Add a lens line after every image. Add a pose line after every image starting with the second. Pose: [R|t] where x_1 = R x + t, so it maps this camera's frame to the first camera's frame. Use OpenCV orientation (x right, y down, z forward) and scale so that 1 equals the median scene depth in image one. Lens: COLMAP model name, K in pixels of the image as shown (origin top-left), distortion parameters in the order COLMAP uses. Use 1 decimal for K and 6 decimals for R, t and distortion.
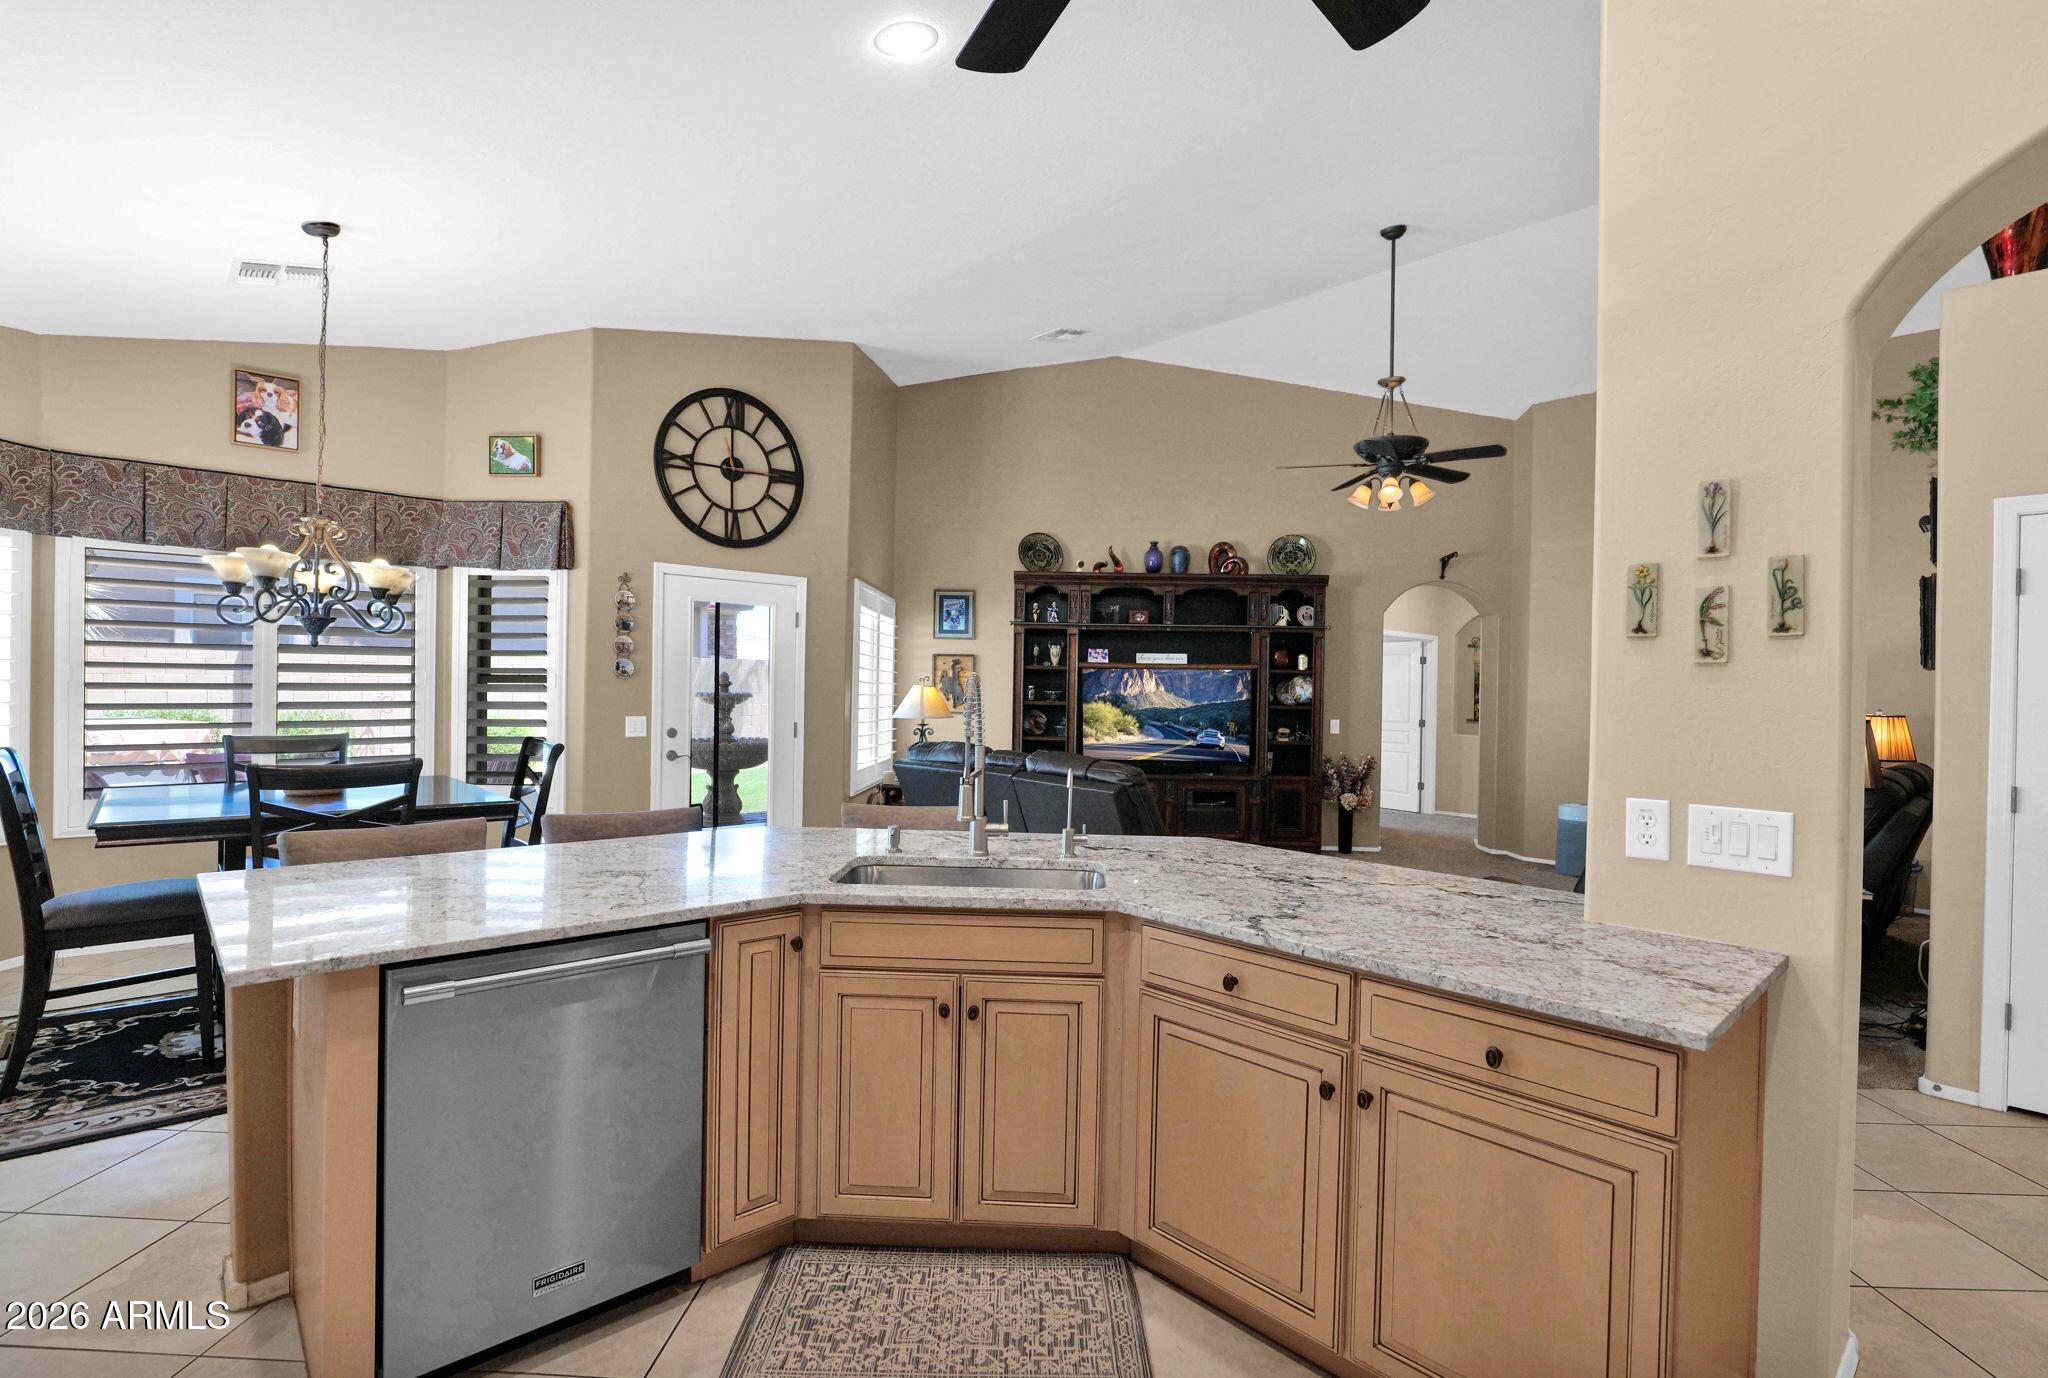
lens RADIAL K [[958.0, 0, 1024.0], [0, 958.0, 689.0], [0, 0, 1]] dist [-0.000078, -0.001791]
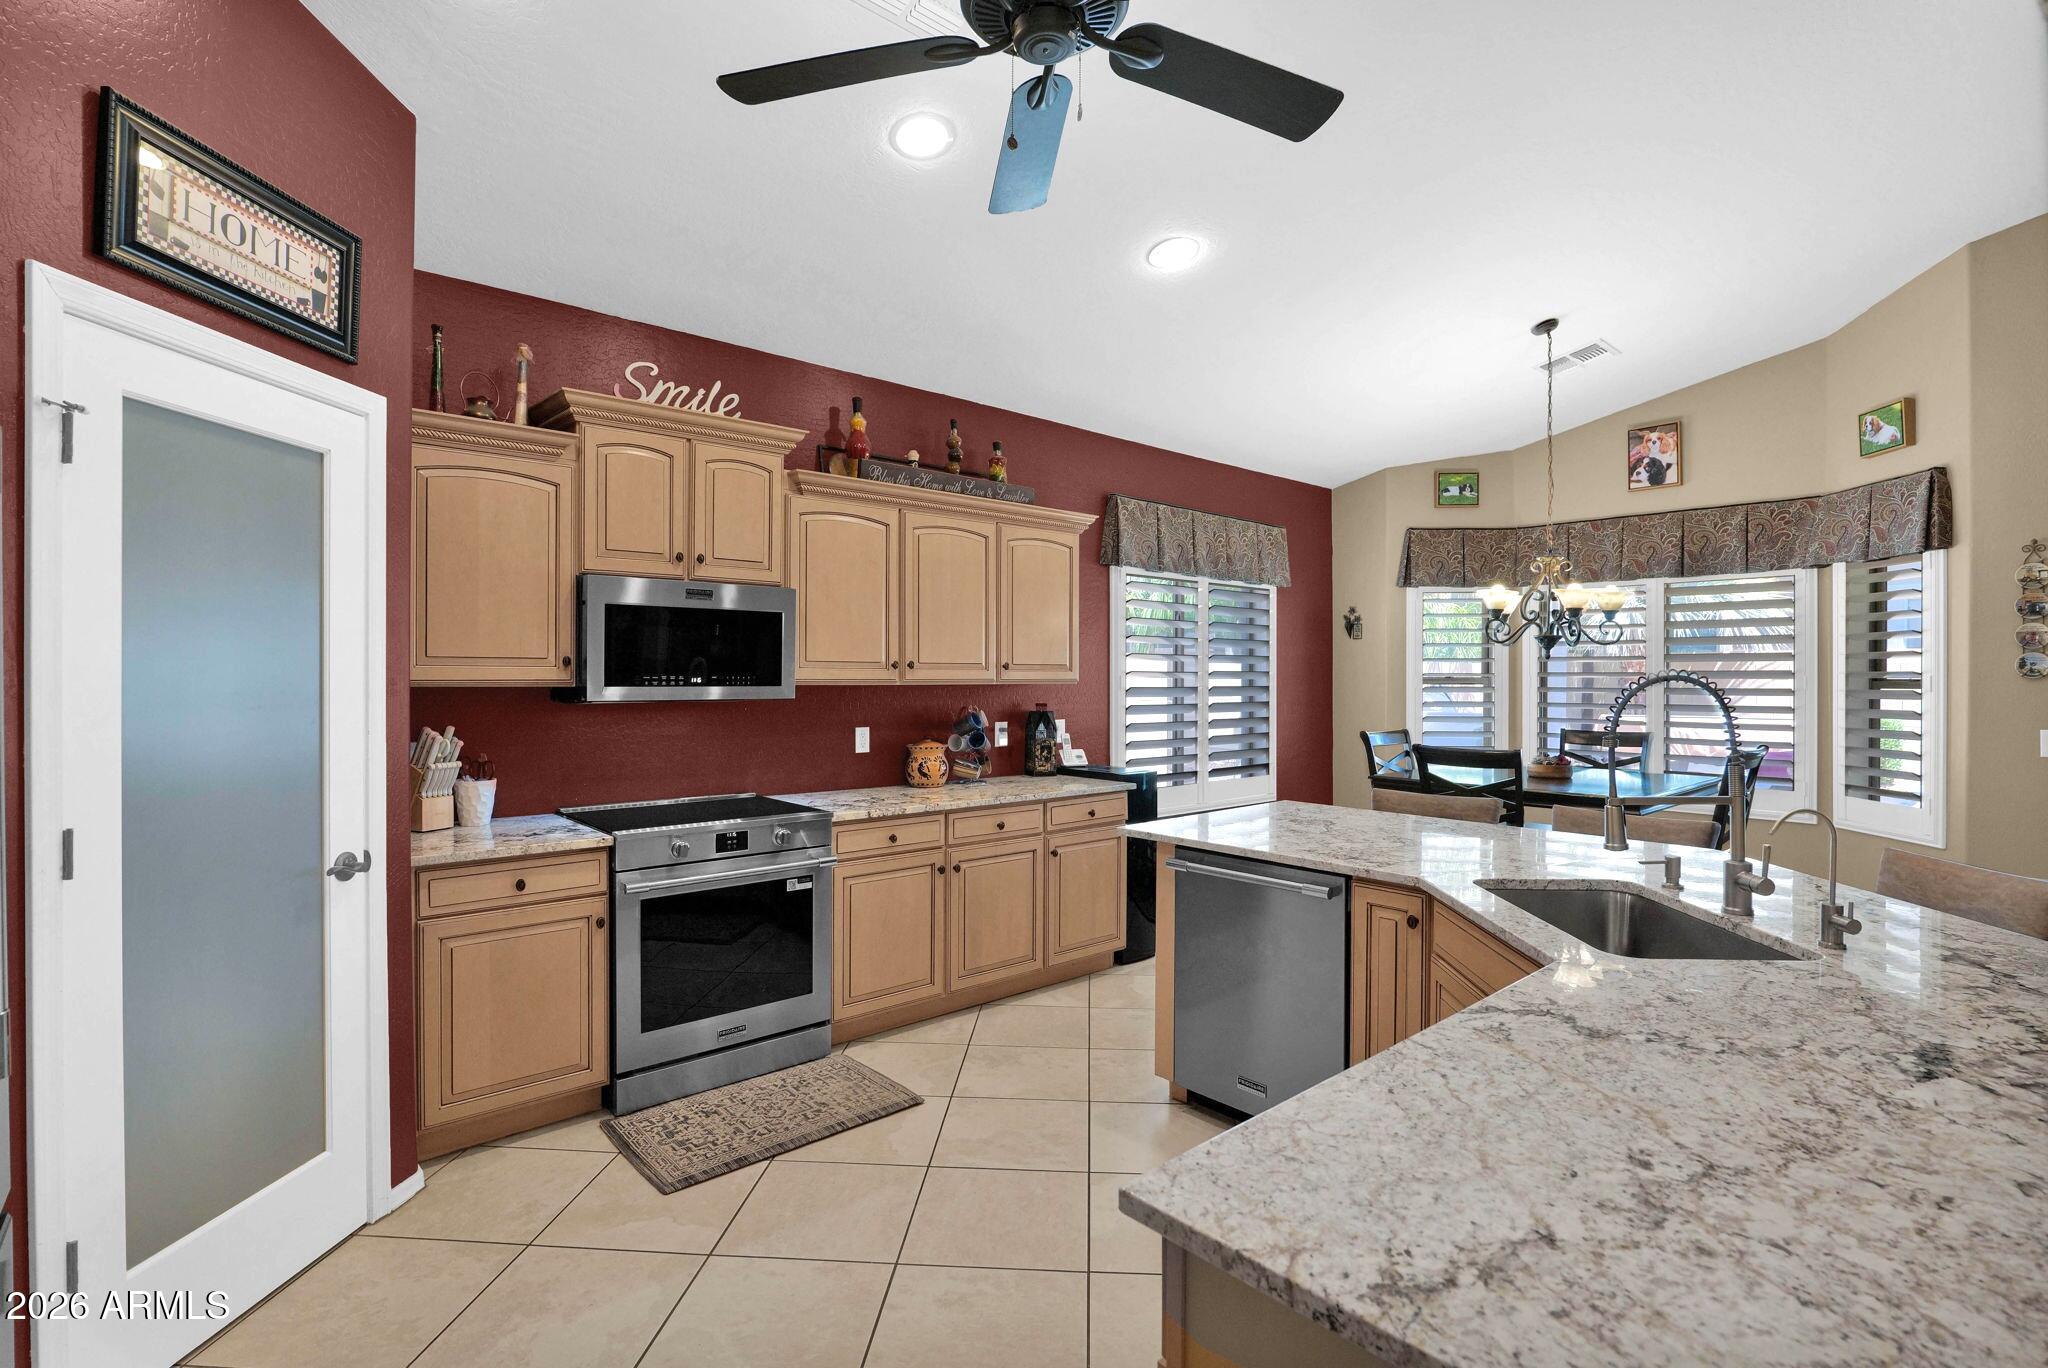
lens RADIAL K [[960.1, 0, 1027.0], [0, 960.1, 674.4], [0, 0, 1]] dist [-0.017009, -0.000391]
pose [[-0.019977, -0.020084, -0.999599, 0.277130], [-0.006752, 0.999778, -0.019952, 0.002901], [0.999778, 0.006351, -0.020108, 0.188173]]
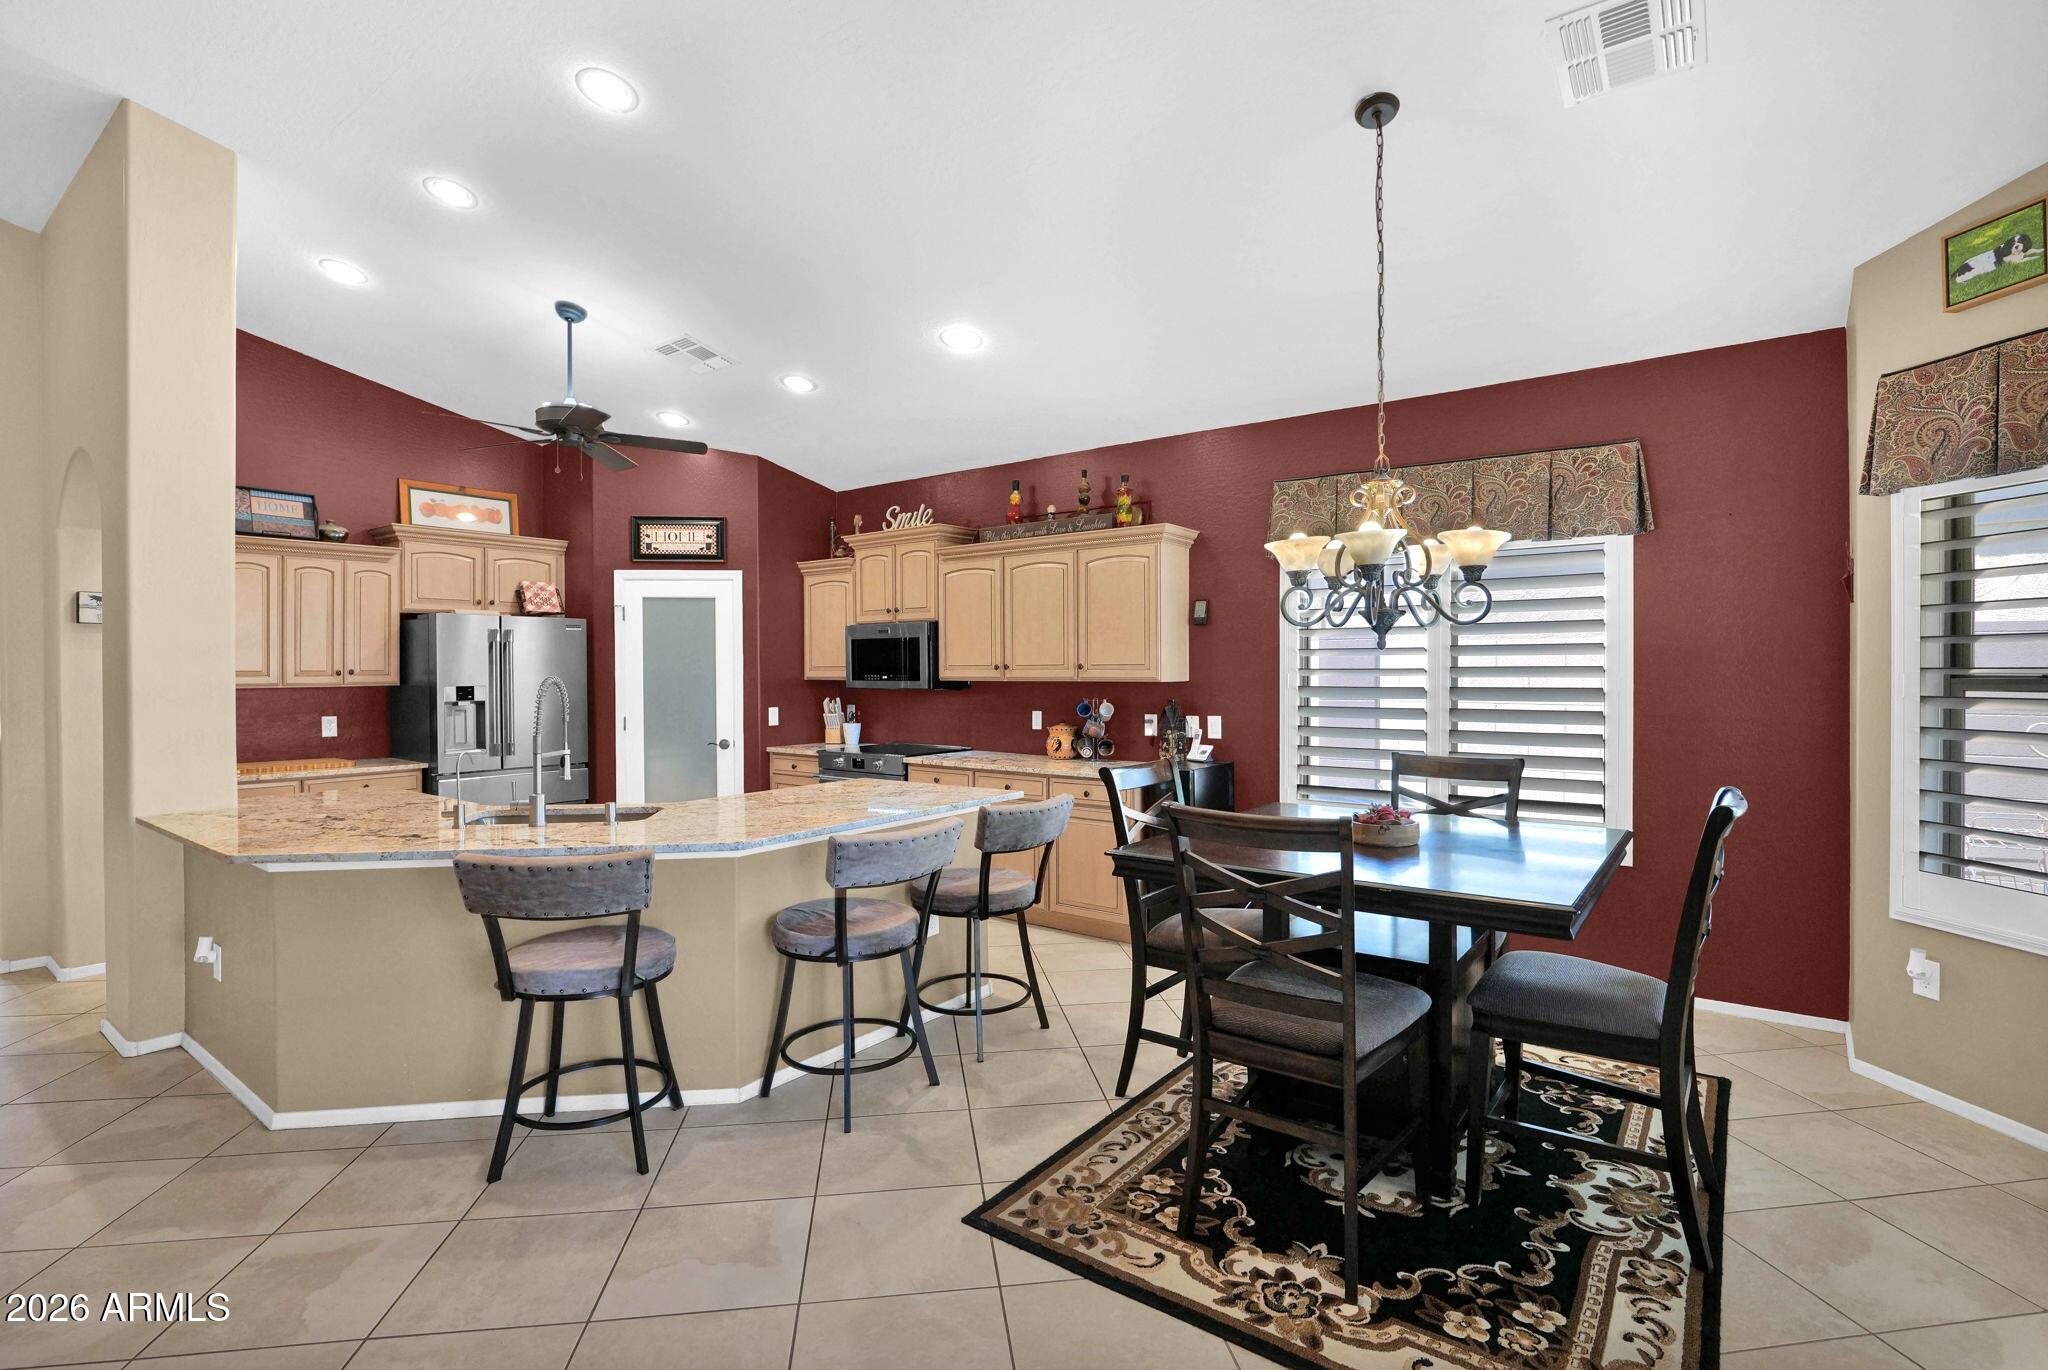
lens RADIAL K [[960.1, 0, 1027.0], [0, 960.1, 675.4], [0, 0, 1]] dist [-0.017009, -0.000391]
pose [[-0.983668, -0.011756, -0.179606, -0.174089], [-0.013576, 0.999868, 0.008908, -0.014588], [0.179478, 0.011201, -0.983698, 0.916761]]
